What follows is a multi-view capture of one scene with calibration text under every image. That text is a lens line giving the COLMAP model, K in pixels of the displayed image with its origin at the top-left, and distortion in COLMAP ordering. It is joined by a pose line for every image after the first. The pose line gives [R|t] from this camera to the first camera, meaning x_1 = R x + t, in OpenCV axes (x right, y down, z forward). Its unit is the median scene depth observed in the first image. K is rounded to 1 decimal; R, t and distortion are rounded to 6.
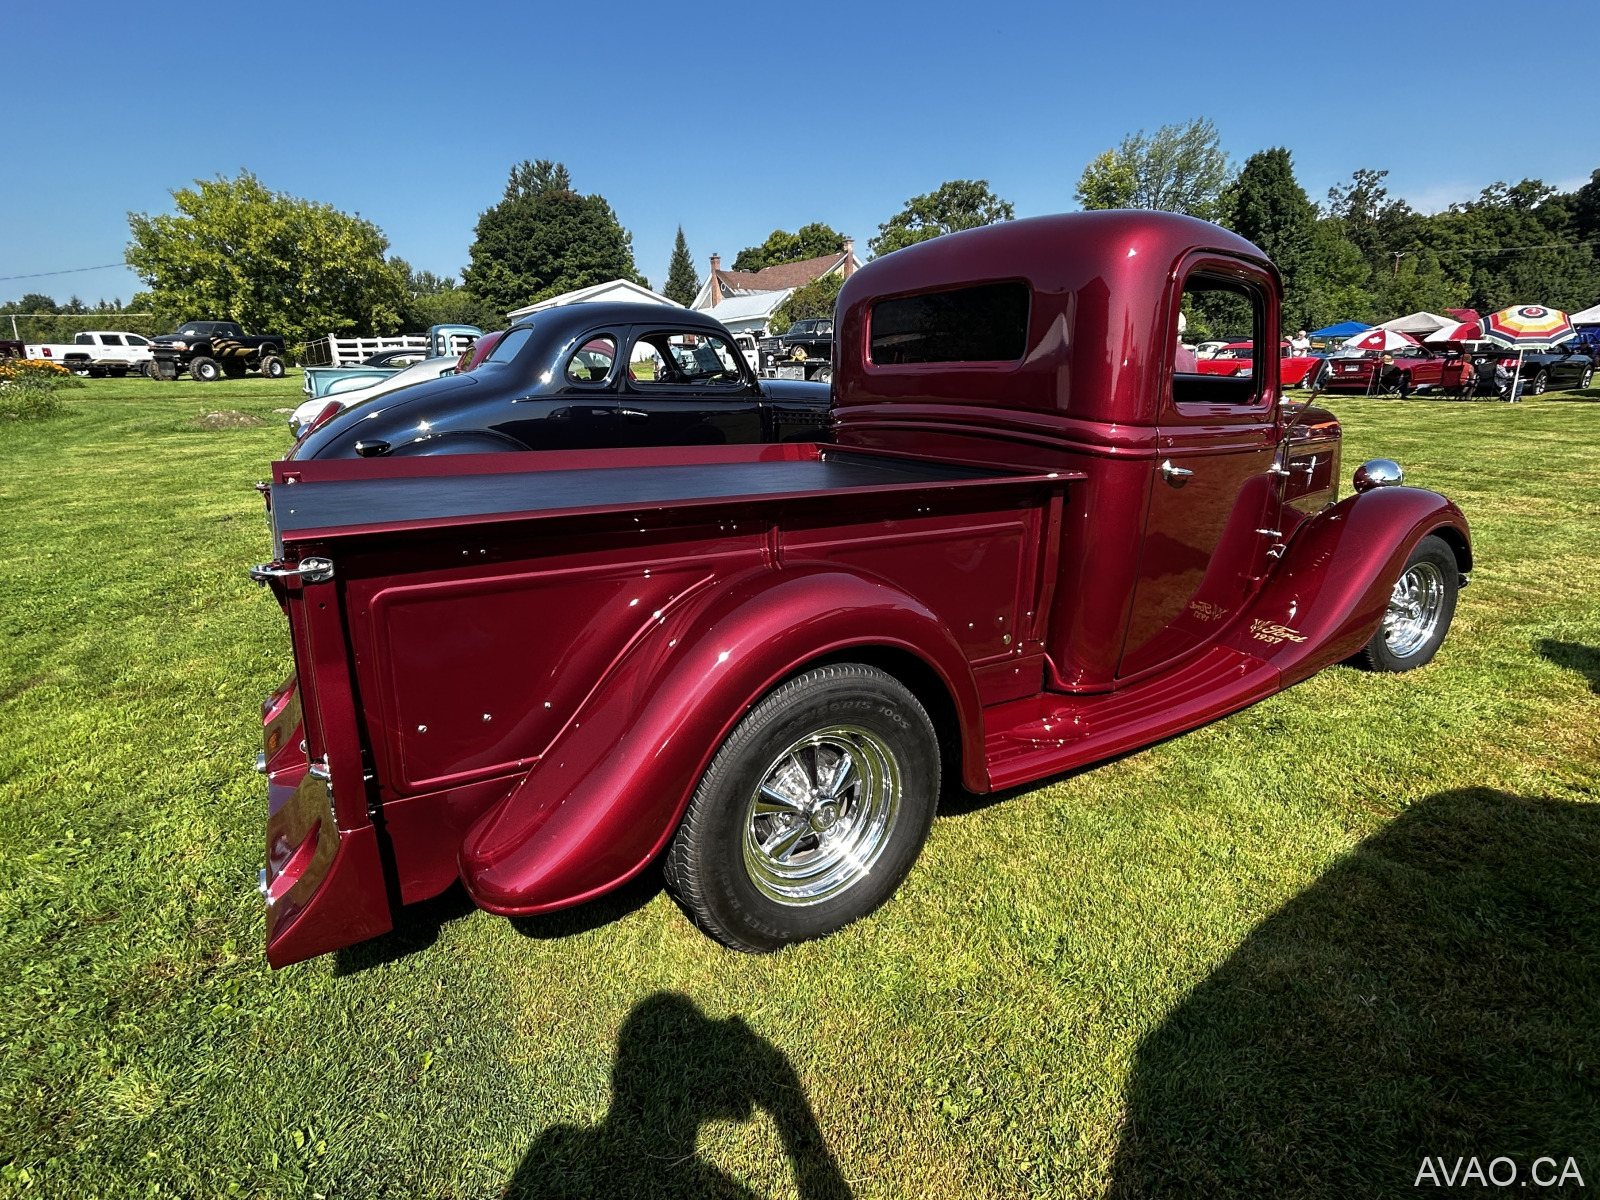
lens RADIAL K [[791.8, 0, 798.2], [0, 791.8, 600.0], [0, 0, 1]] dist [-0.002224, -0.000596]
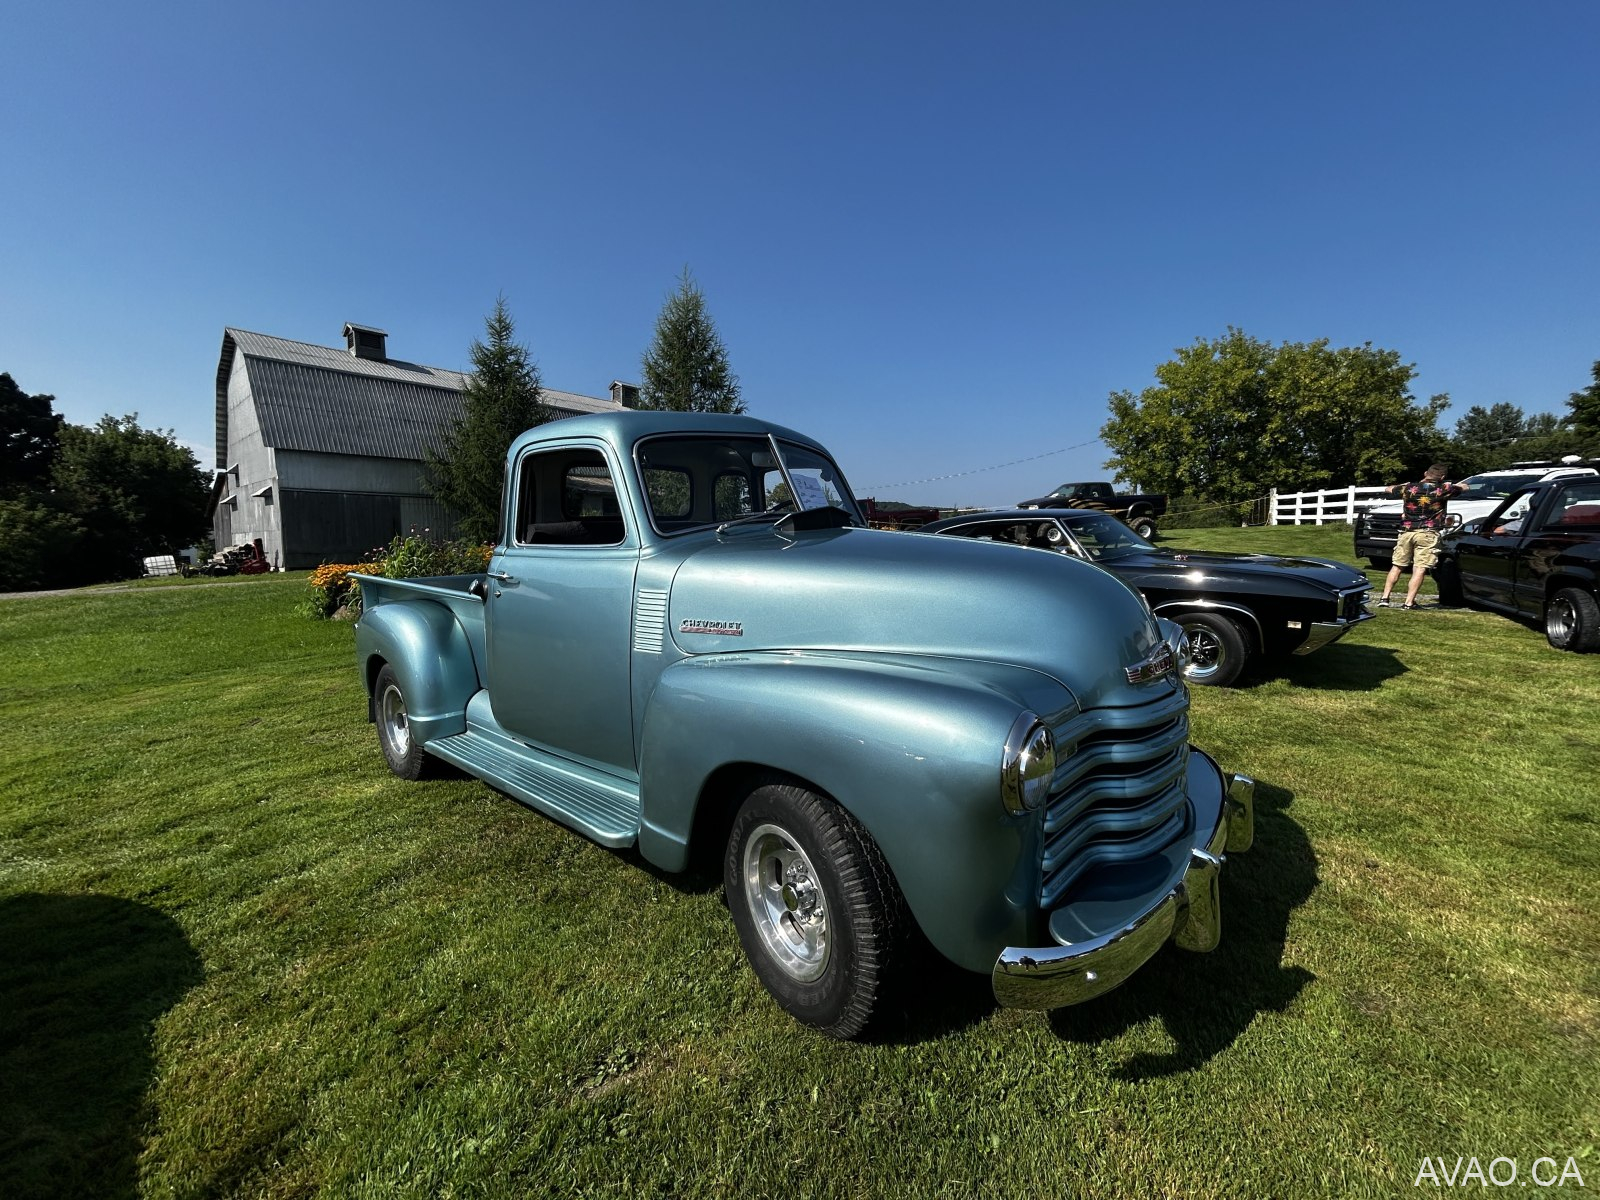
lens RADIAL K [[648.8, 0, 795.6], [0, 648.8, 598.4], [0, 0, 1]] dist [-0.000492, 0.000681]
pose [[0.296418, 0.107154, -0.949028, -0.077608], [-0.263577, 0.964273, 0.026550, -0.107895], [0.917967, 0.242272, 0.314071, 0.343036]]
